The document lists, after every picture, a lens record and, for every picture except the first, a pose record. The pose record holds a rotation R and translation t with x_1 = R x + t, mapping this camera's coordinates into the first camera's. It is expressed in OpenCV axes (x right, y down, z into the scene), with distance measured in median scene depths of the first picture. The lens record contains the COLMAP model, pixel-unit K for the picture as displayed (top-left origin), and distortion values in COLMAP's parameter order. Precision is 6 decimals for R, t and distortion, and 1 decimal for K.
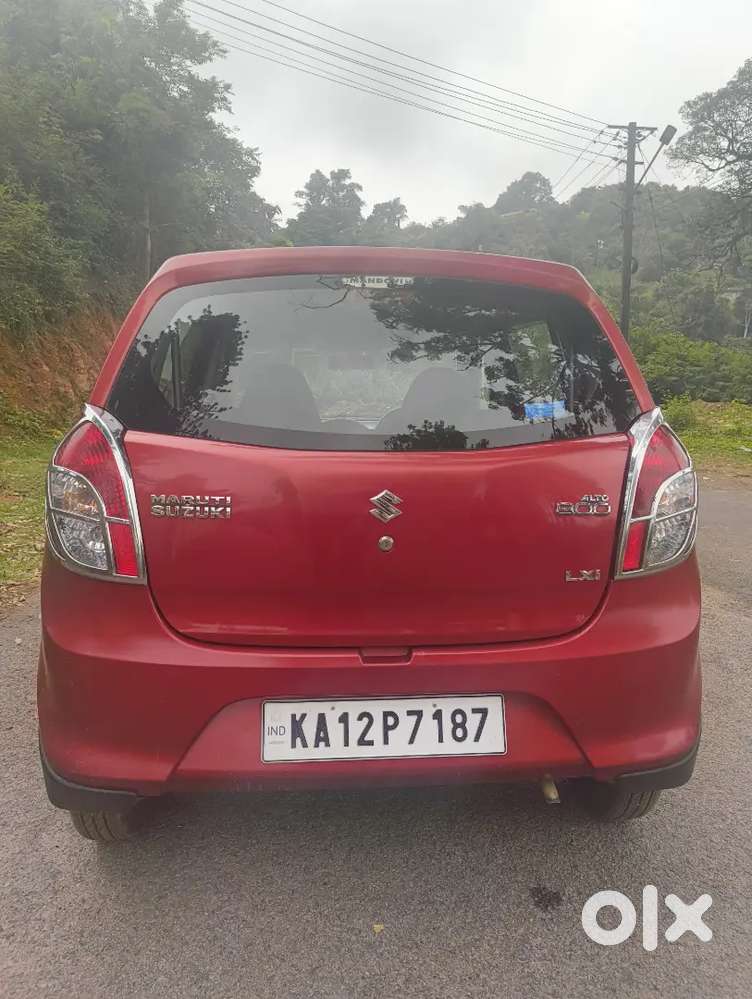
lens RADIAL K [[690.9, 0, 368.3], [0, 690.9, 494.1], [0, 0, 1]] dist [0.024039, 0.000351]
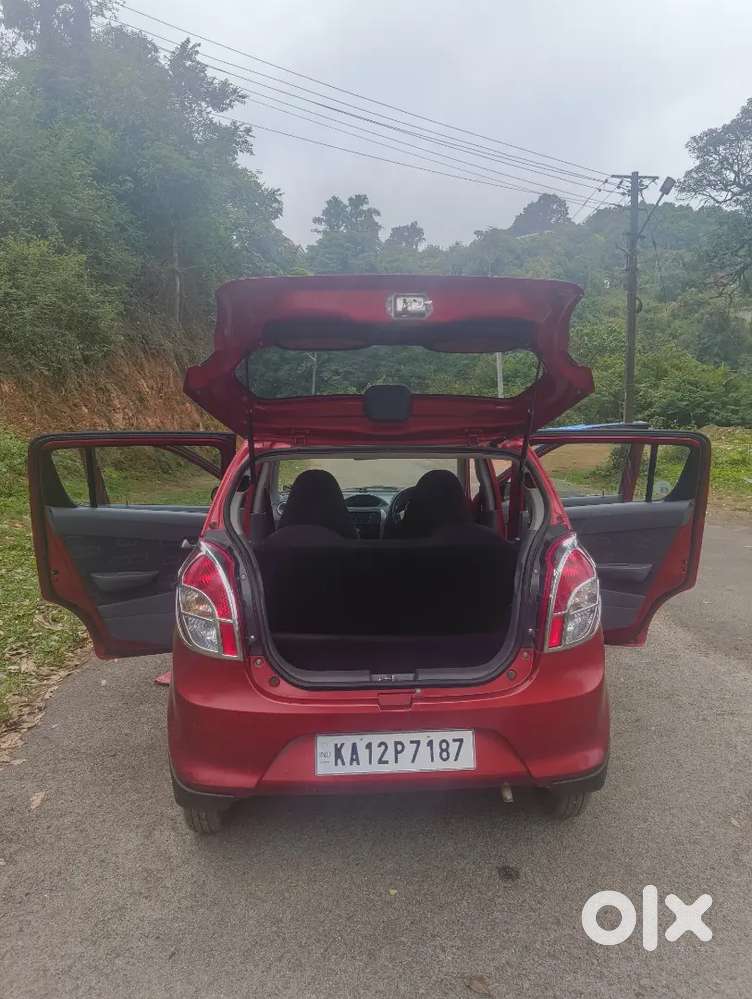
lens RADIAL K [[691.6, 0, 381.3], [0, 691.6, 499.2], [0, 0, 1]] dist [0.051665, -0.061026]
pose [[0.999912, -0.007625, -0.010826, 0.012560], [0.007444, 0.999834, -0.016640, -0.183800], [0.010951, 0.016558, 0.999803, -0.512340]]
